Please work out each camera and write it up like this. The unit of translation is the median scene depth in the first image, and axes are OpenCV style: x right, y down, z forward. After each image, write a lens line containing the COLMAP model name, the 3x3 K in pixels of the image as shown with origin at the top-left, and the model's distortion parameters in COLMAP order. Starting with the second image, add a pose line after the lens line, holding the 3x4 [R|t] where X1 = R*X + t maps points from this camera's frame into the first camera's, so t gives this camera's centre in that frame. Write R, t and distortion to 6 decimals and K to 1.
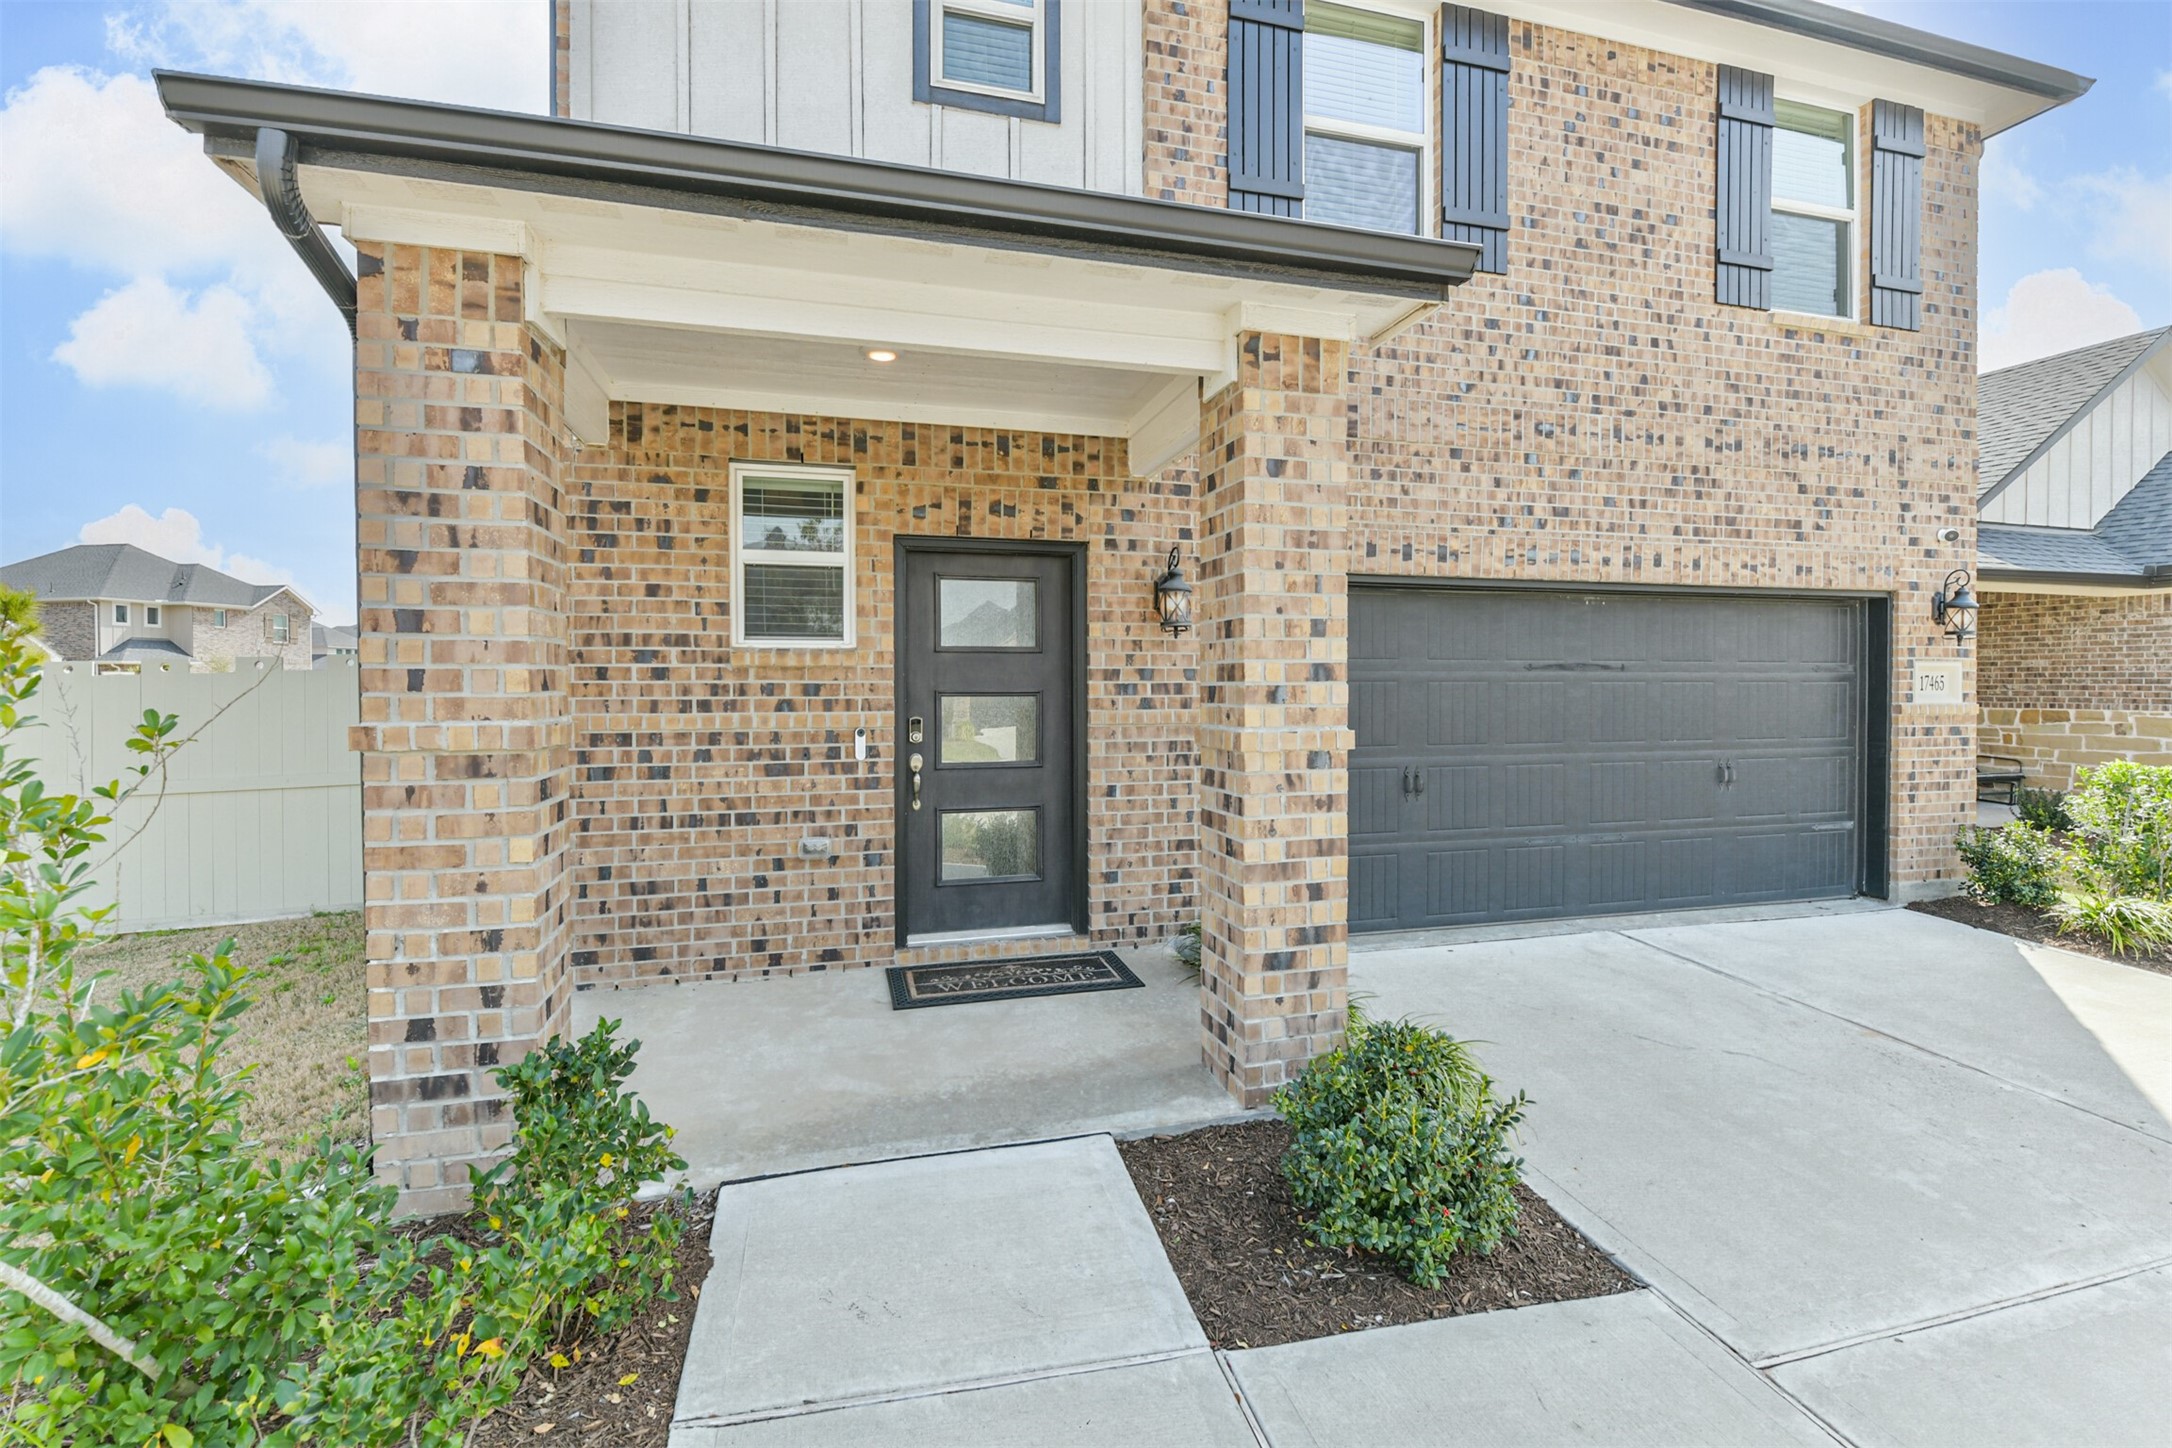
lens RADIAL K [[902.8, 0, 1016.0], [0, 902.8, 690.9], [0, 0, 1]] dist [0.000881, -0.001734]
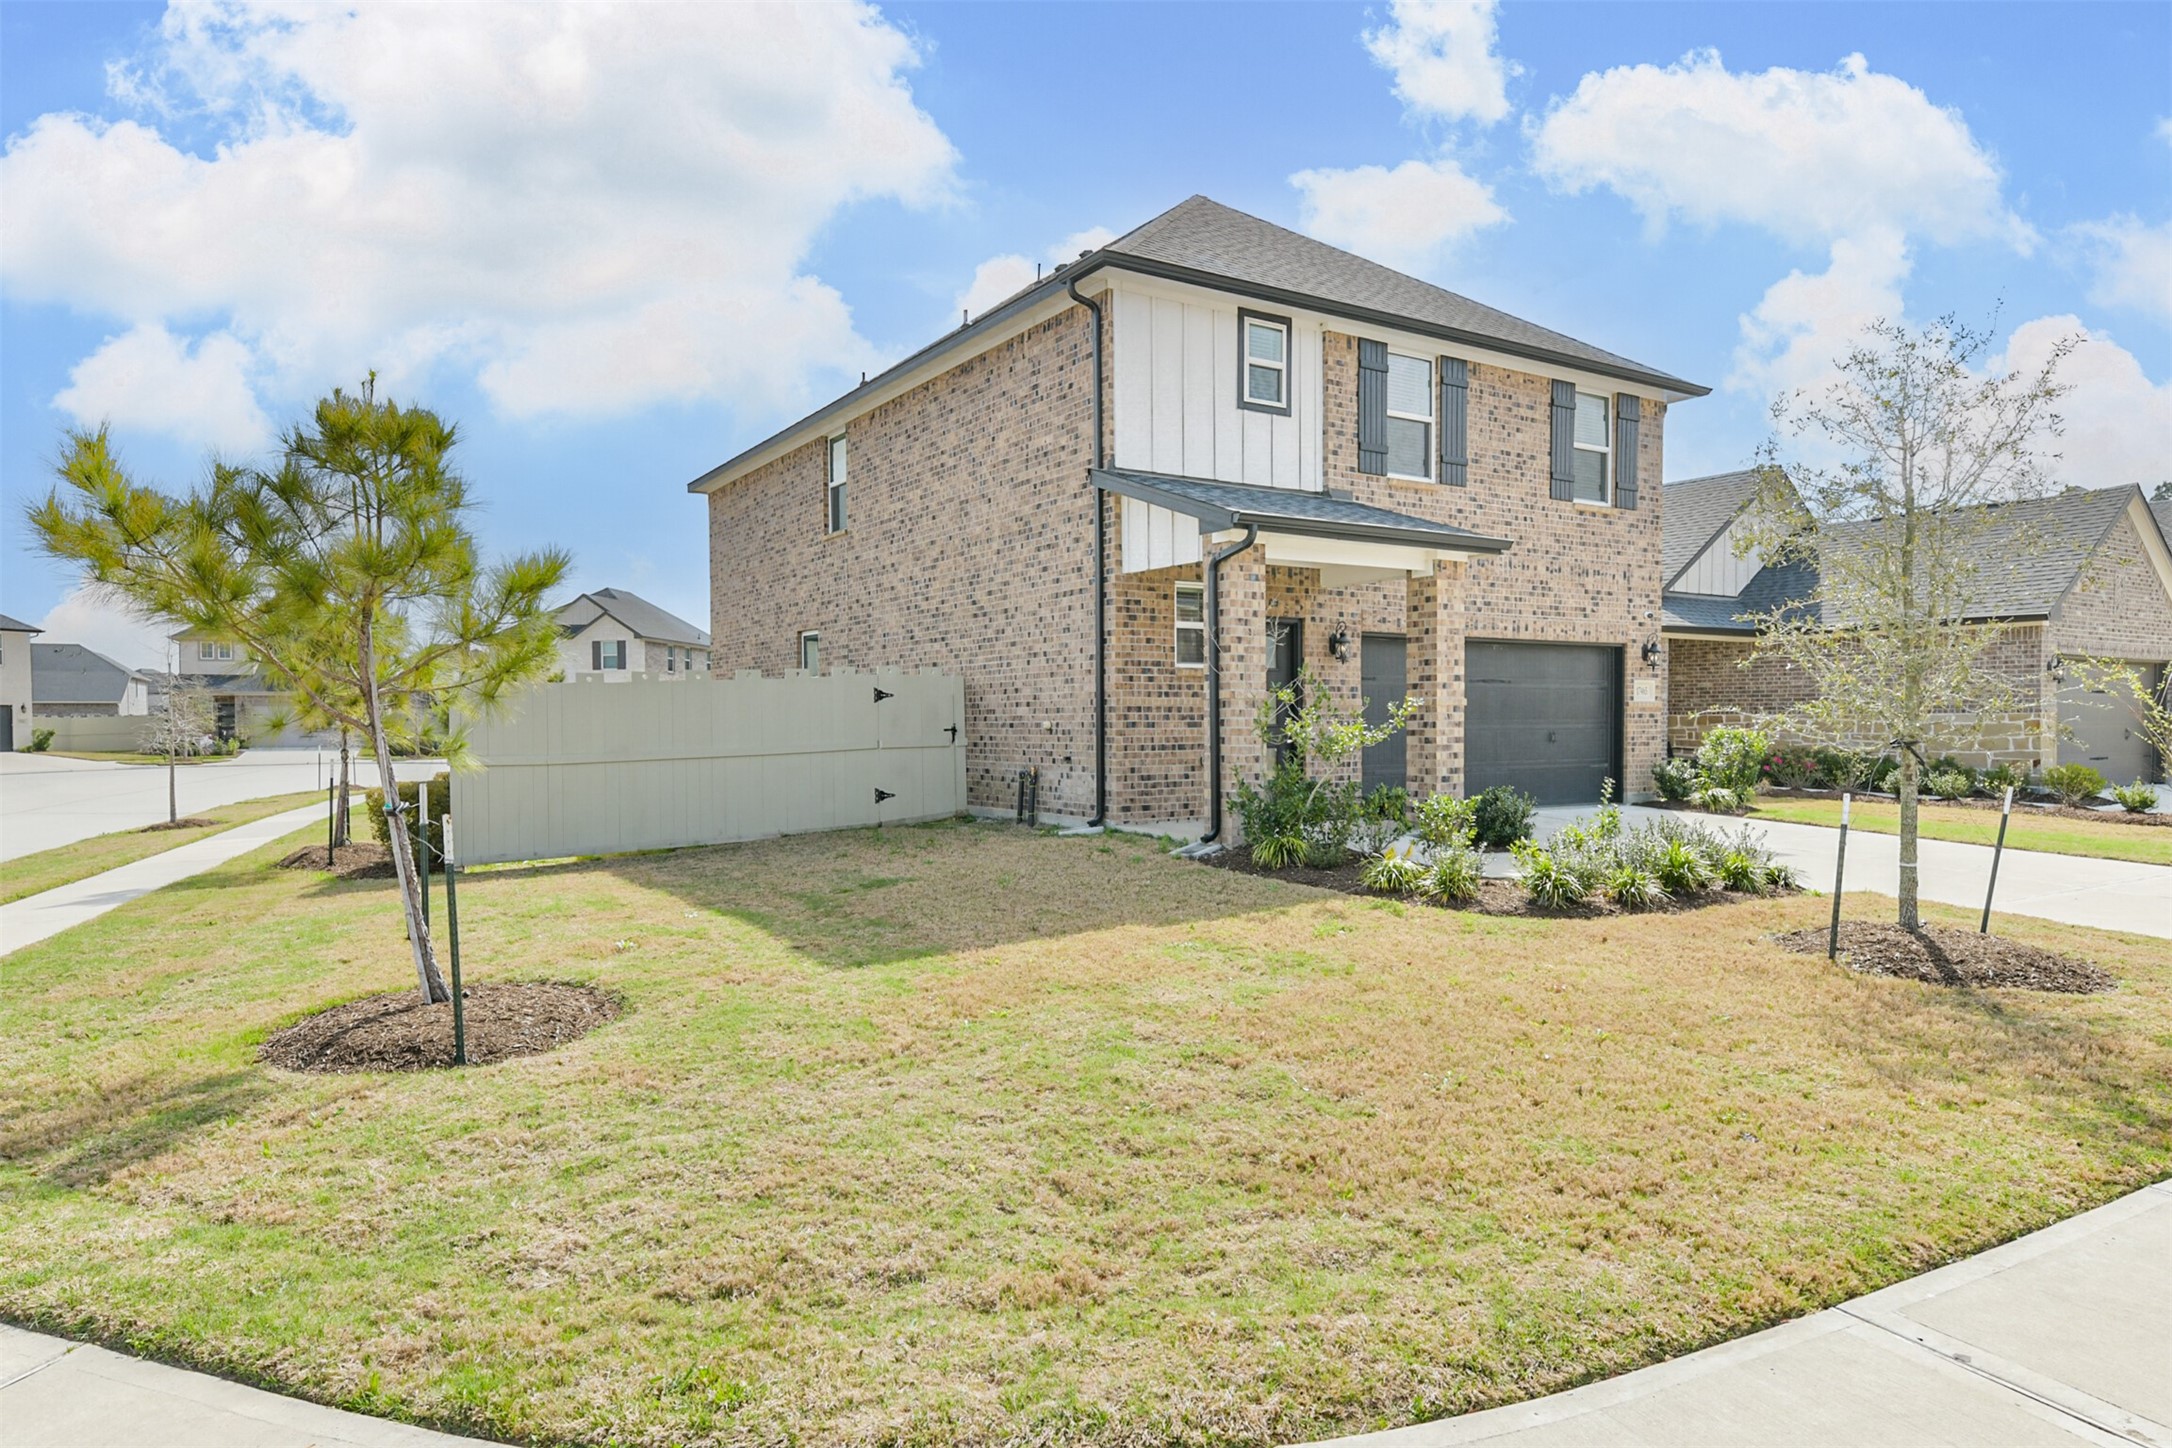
lens RADIAL K [[931.4, 0, 1090.6], [0, 931.4, 714.7], [0, 0, 1]] dist [0.023839, -0.008132]
pose [[0.968292, -0.003064, 0.249802, -0.930379], [0.003095, 0.999995, 0.000272, 0.055650], [-0.249802, 0.000510, 0.968297, -0.960507]]
